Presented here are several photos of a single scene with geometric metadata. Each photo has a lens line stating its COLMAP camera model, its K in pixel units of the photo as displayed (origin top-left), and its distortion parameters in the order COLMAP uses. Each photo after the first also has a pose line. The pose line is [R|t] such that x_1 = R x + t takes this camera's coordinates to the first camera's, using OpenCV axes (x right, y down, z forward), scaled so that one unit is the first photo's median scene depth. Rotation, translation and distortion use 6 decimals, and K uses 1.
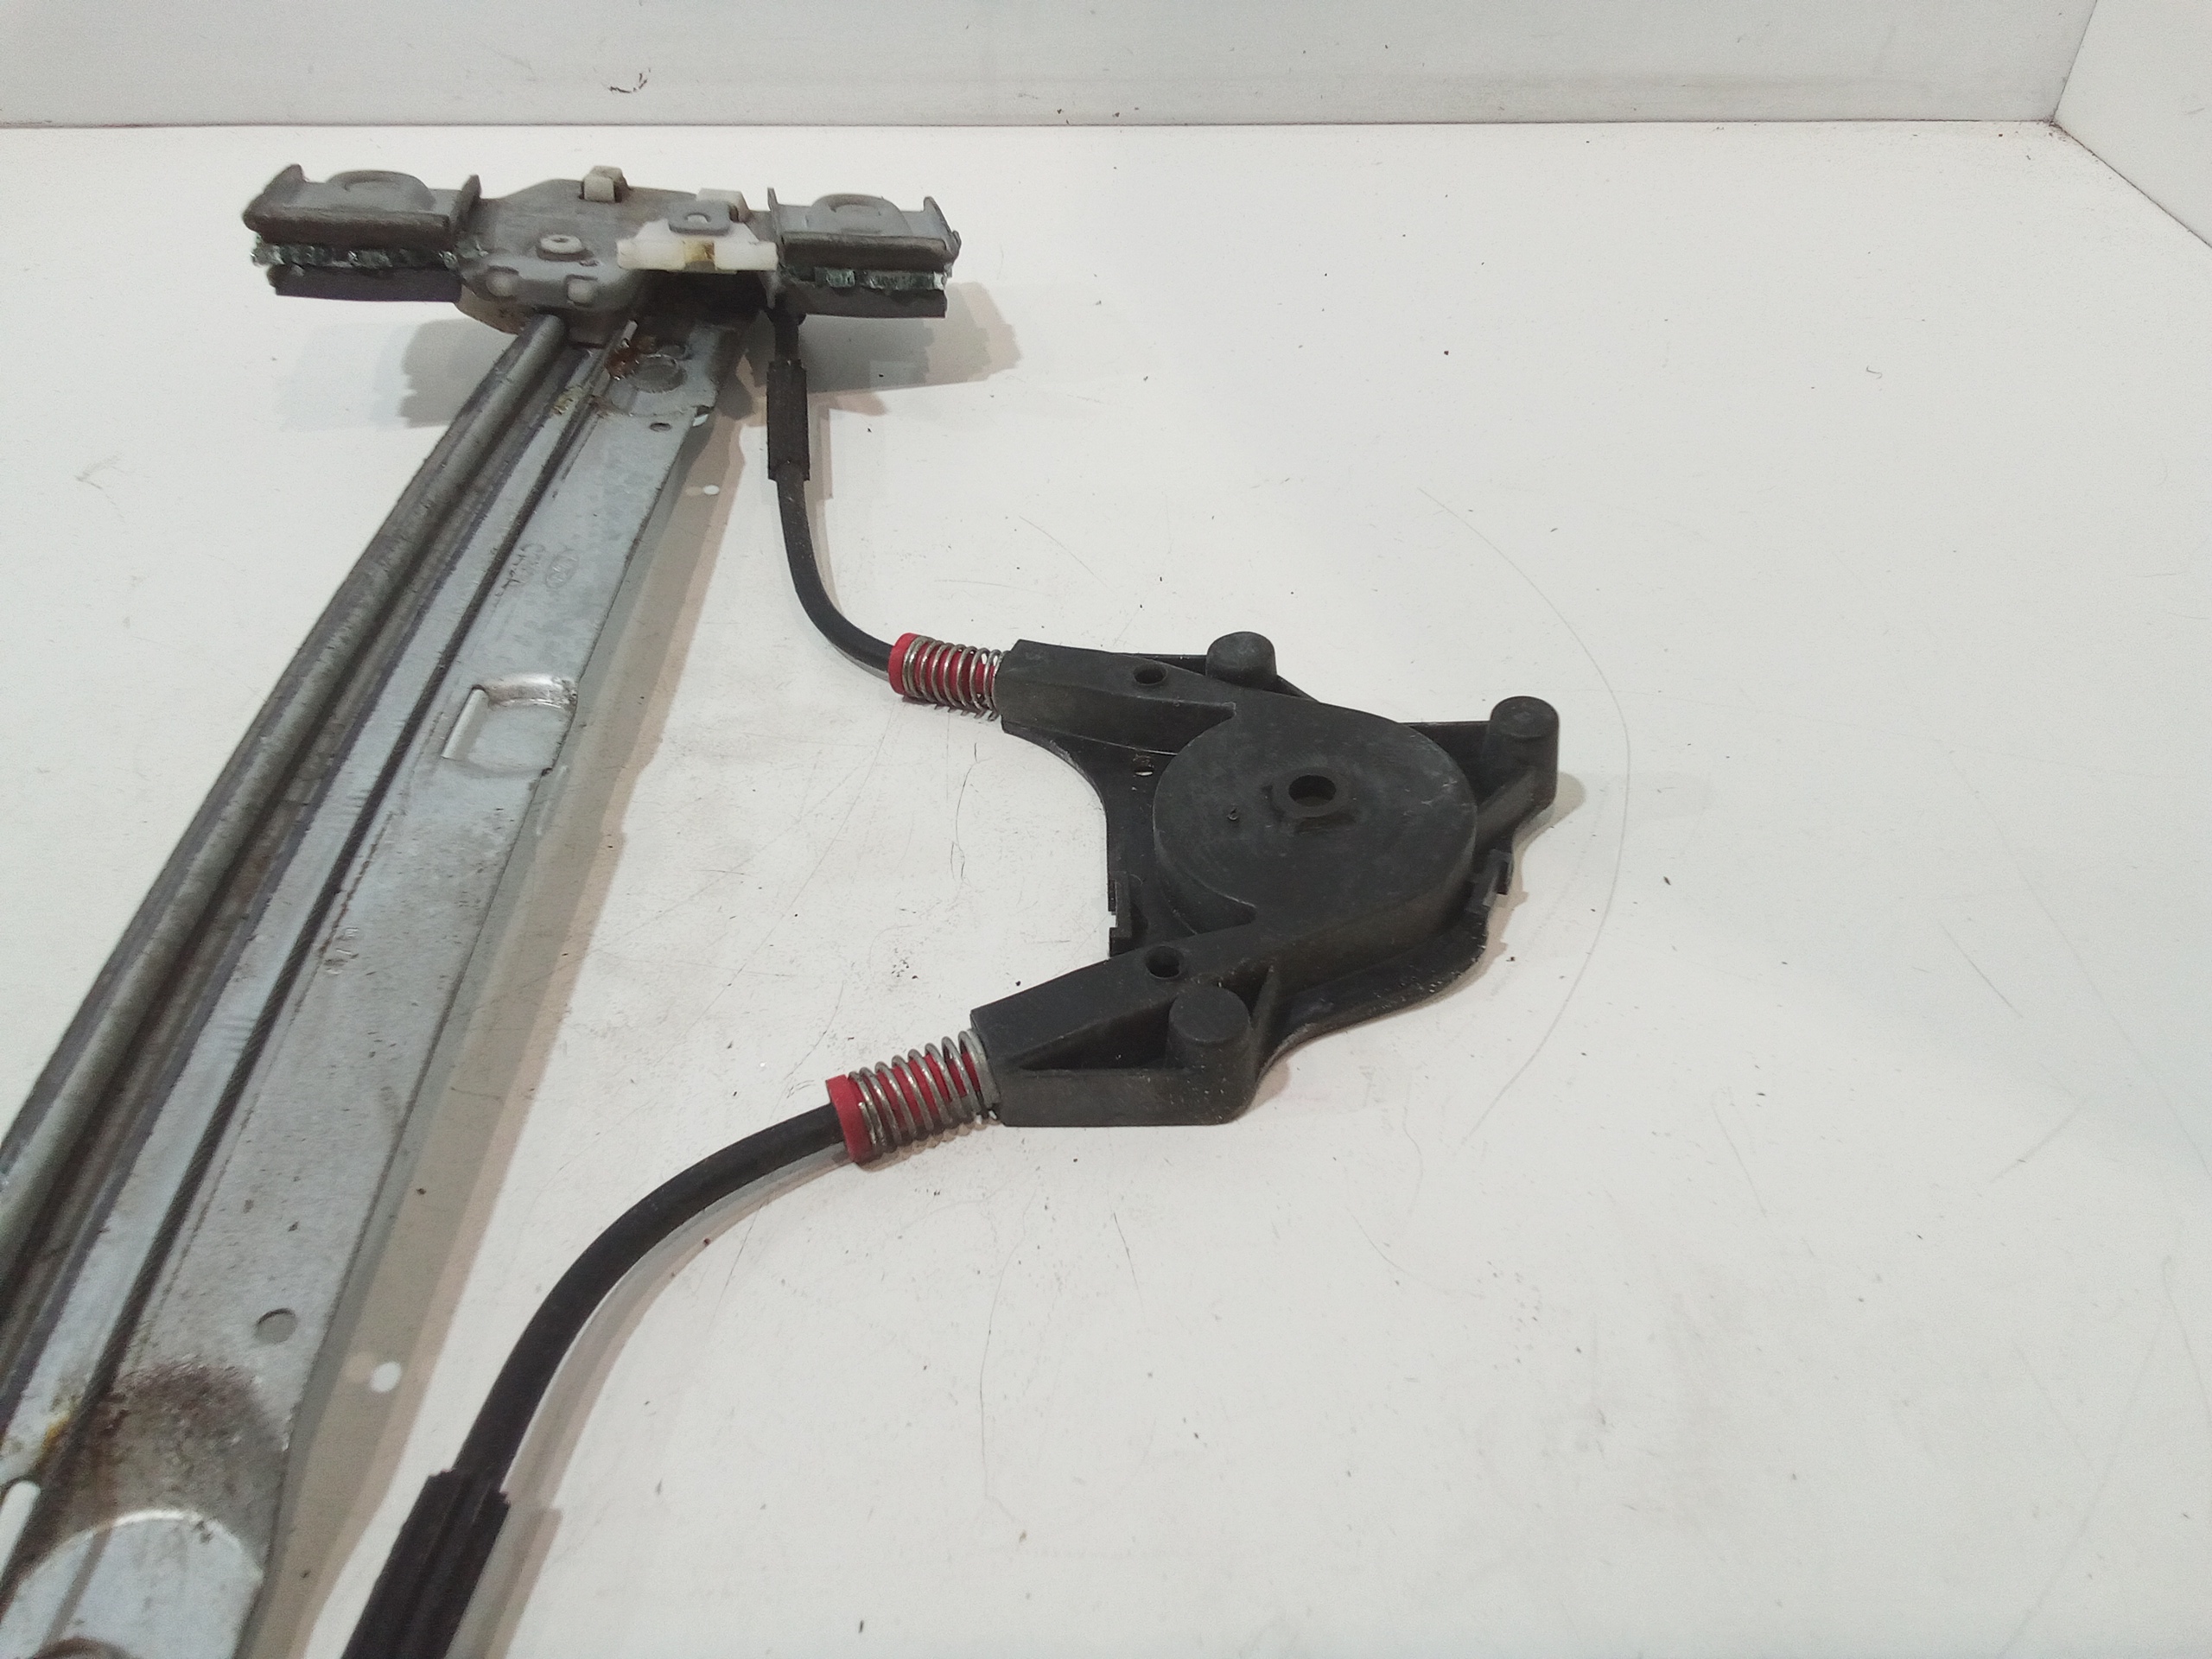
lens RADIAL K [[1463.4, 0, 1105.0], [0, 1463.4, 853.2], [0, 0, 1]] dist [0.061161, -0.063561]
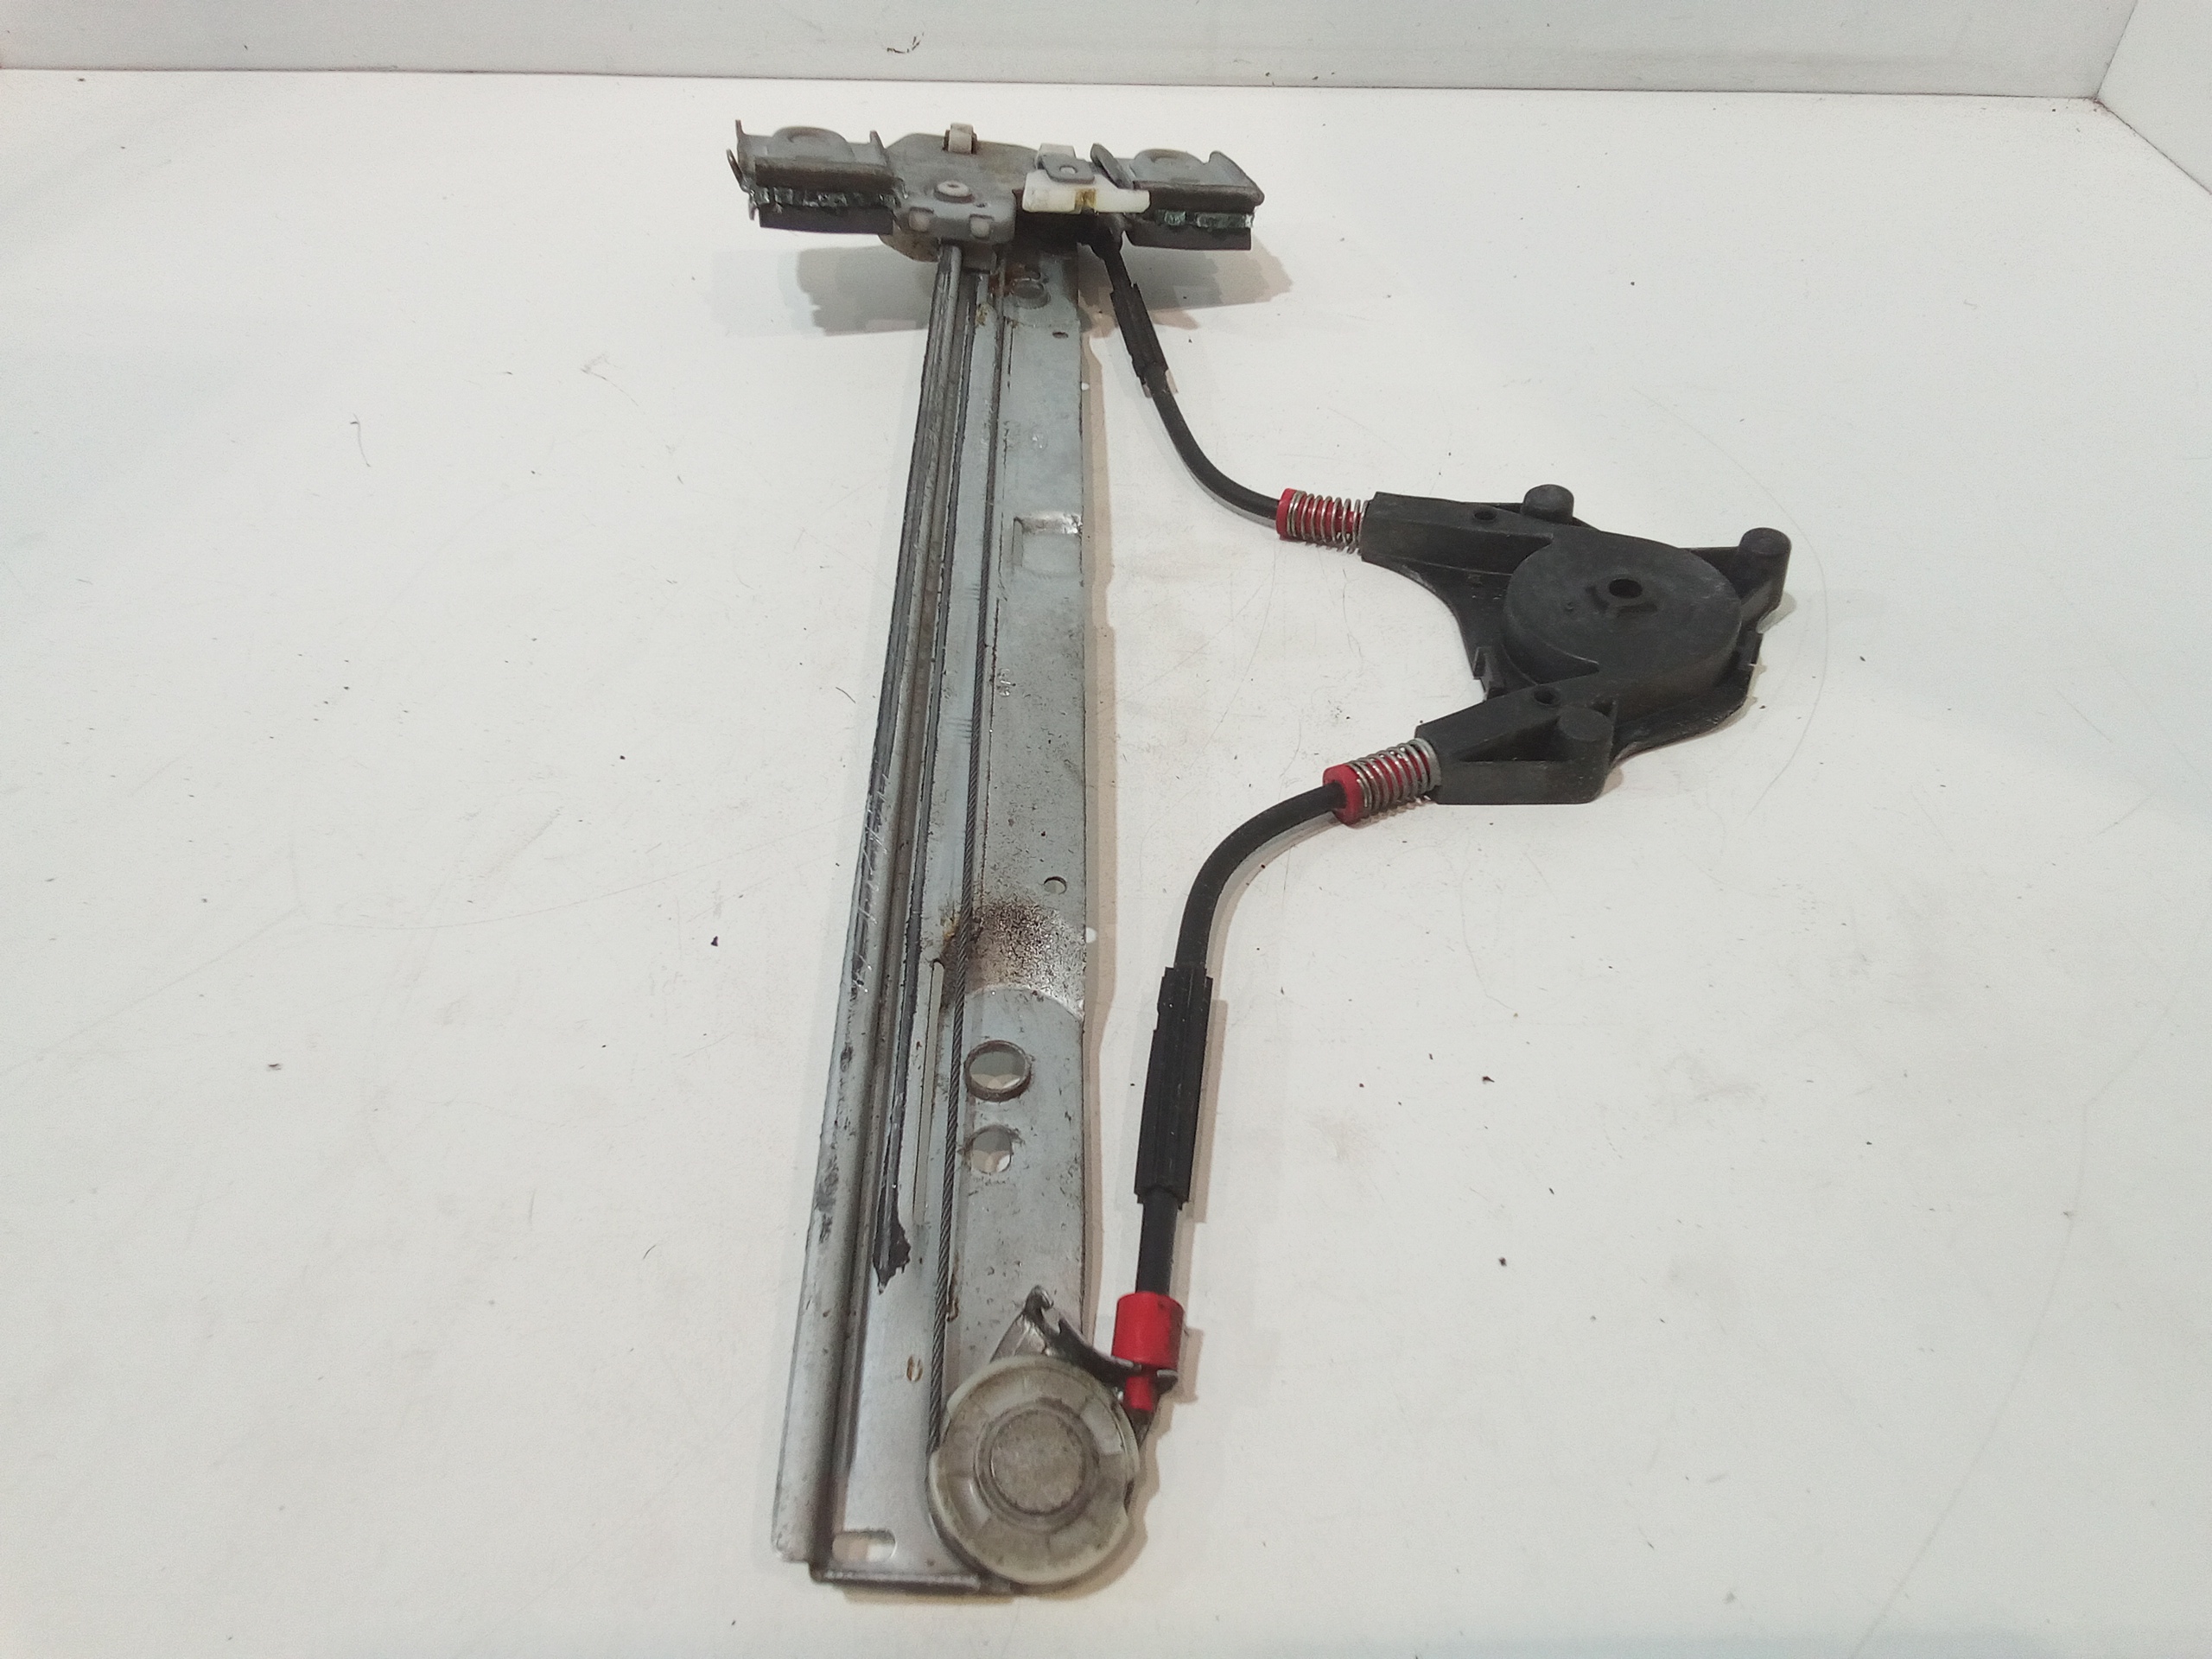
lens RADIAL K [[1463.4, 0, 1105.0], [0, 1463.4, 853.2], [0, 0, 1]] dist [0.061161, -0.063561]
pose [[0.999742, 0.005680, 0.021993, -0.302830], [-0.006521, 0.999242, 0.038370, 0.124589], [-0.021758, -0.038504, 0.999022, -0.334174]]
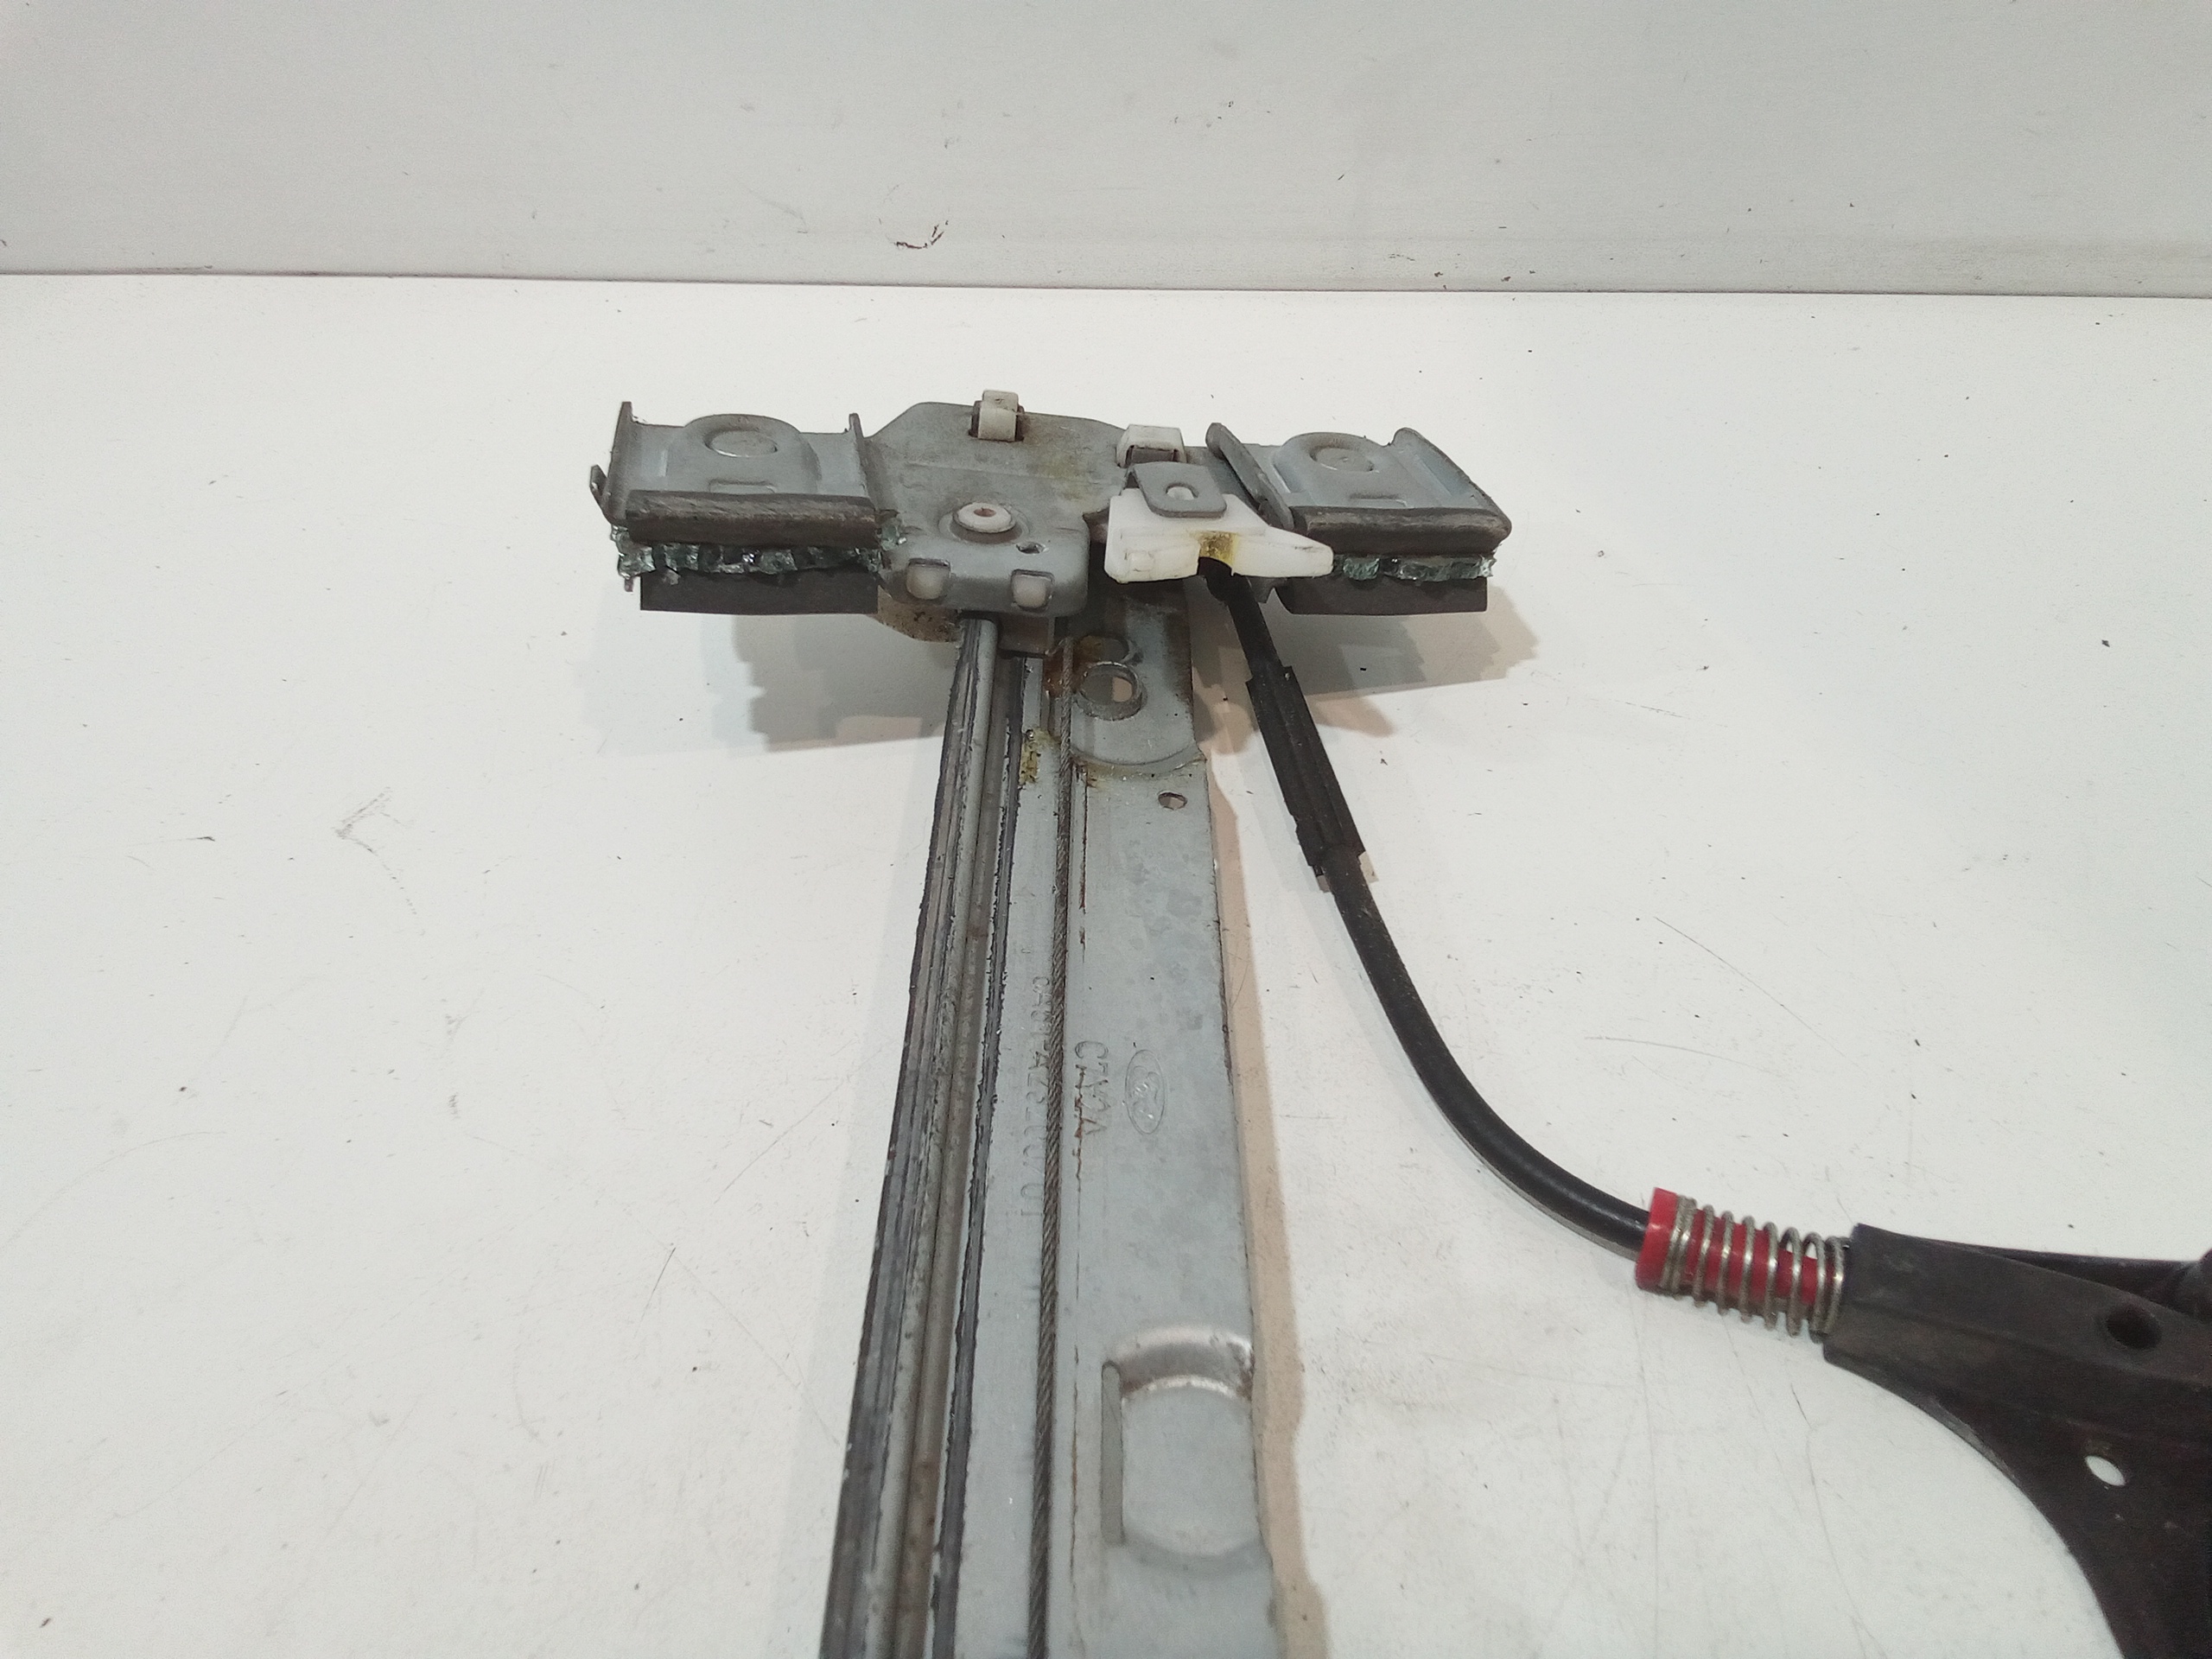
lens RADIAL K [[1463.4, 0, 1105.0], [0, 1463.4, 853.2], [0, 0, 1]] dist [0.061161, -0.063561]
pose [[0.999924, 0.012294, -0.000626, -0.350977], [-0.012306, 0.999652, -0.023324, -0.258980], [0.000339, 0.023330, 0.999728, 0.300924]]
